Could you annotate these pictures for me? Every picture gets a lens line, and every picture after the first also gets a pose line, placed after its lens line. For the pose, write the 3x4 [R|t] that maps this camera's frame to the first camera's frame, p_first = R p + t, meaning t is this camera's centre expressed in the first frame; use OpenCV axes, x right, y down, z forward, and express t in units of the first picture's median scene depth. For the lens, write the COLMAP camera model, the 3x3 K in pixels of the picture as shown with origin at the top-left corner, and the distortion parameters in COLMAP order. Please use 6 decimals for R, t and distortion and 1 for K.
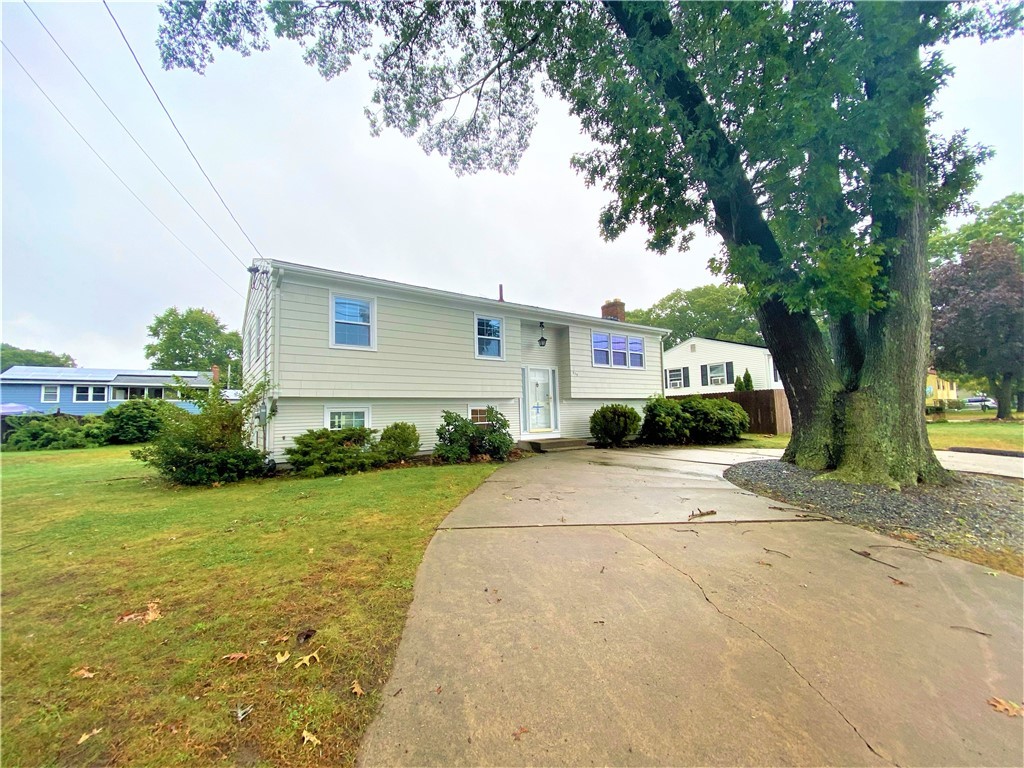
lens RADIAL K [[408.4, 0, 512.1], [0, 408.4, 385.8], [0, 0, 1]] dist [0.035517, -0.030487]
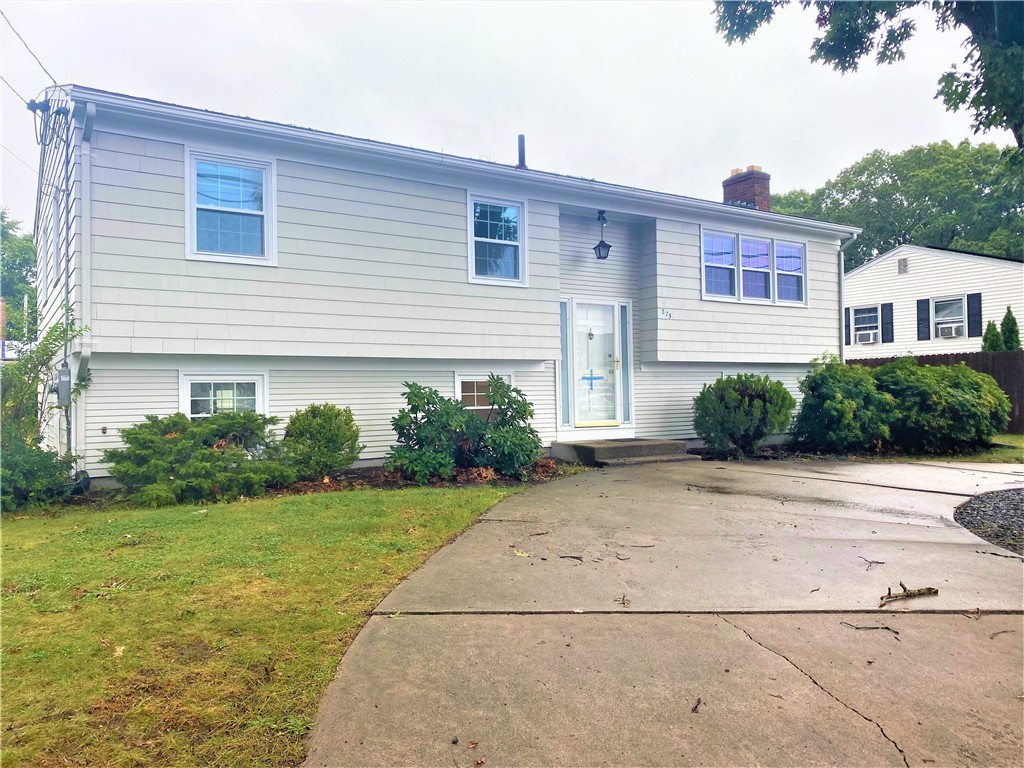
lens RADIAL K [[777.0, 0, 516.7], [0, 777.0, 380.4], [0, 0, 1]] dist [0.002987, 0.004869]
pose [[0.999035, 0.009938, -0.042786, 0.013419], [-0.007638, 0.998534, 0.053582, 0.004228], [0.043256, -0.053204, 0.997646, 0.028608]]
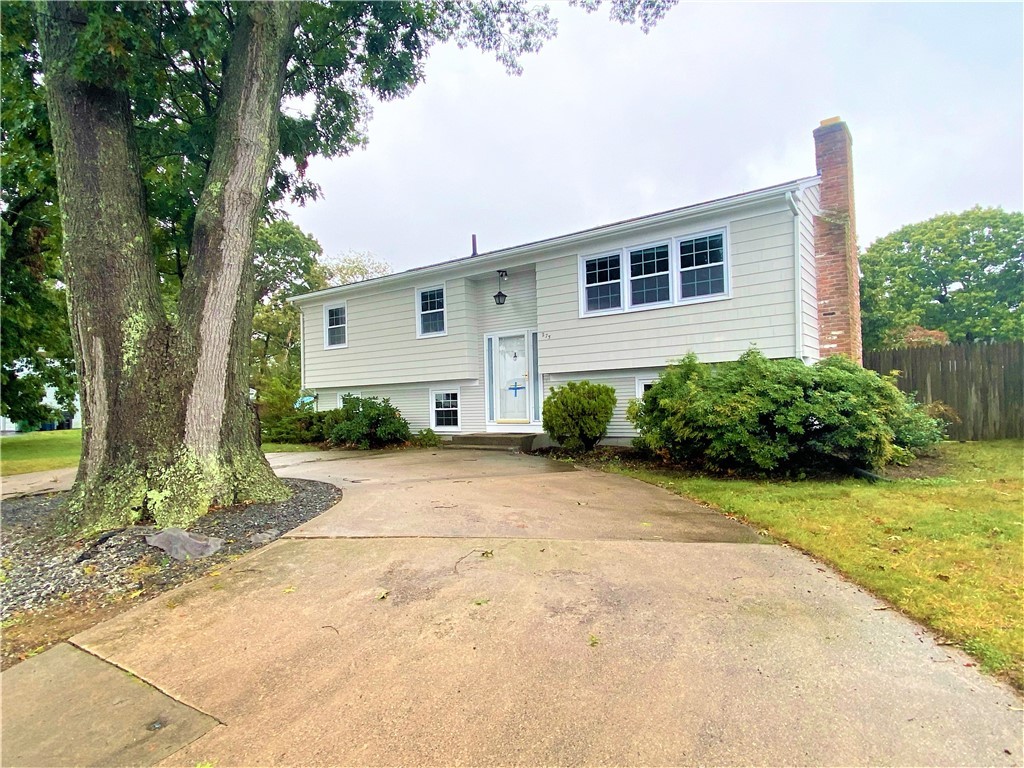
lens RADIAL K [[579.5, 0, 510.6], [0, 579.5, 389.9], [0, 0, 1]] dist [0.076922, -0.076366]
pose [[0.284775, -0.004975, -0.958581, 1.355783], [0.082605, 0.996394, 0.019370, 0.044563], [0.955029, -0.084700, 0.284159, 0.914392]]
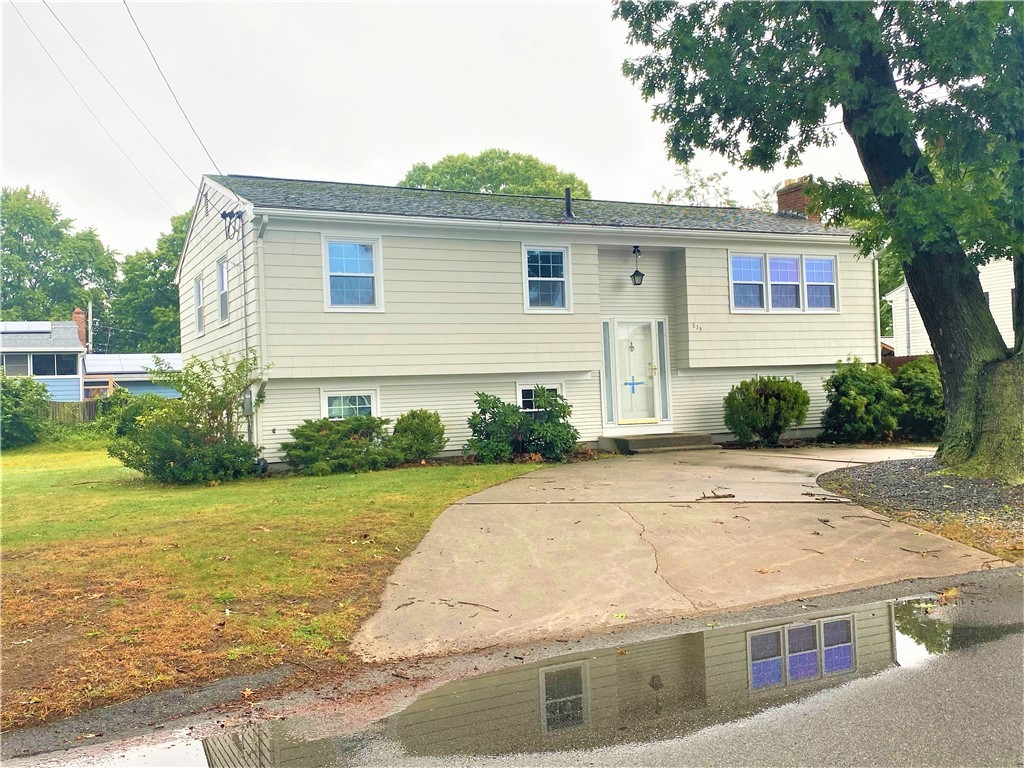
lens RADIAL K [[982.6, 0, 512.0], [0, 982.6, 384.0], [0, 0, 1]] dist [0.038244, -0.015454]
pose [[0.984972, -0.015722, -0.171996, 0.179910], [0.026070, 0.997972, 0.058070, -0.050165], [0.170734, -0.061681, 0.983385, -0.643914]]
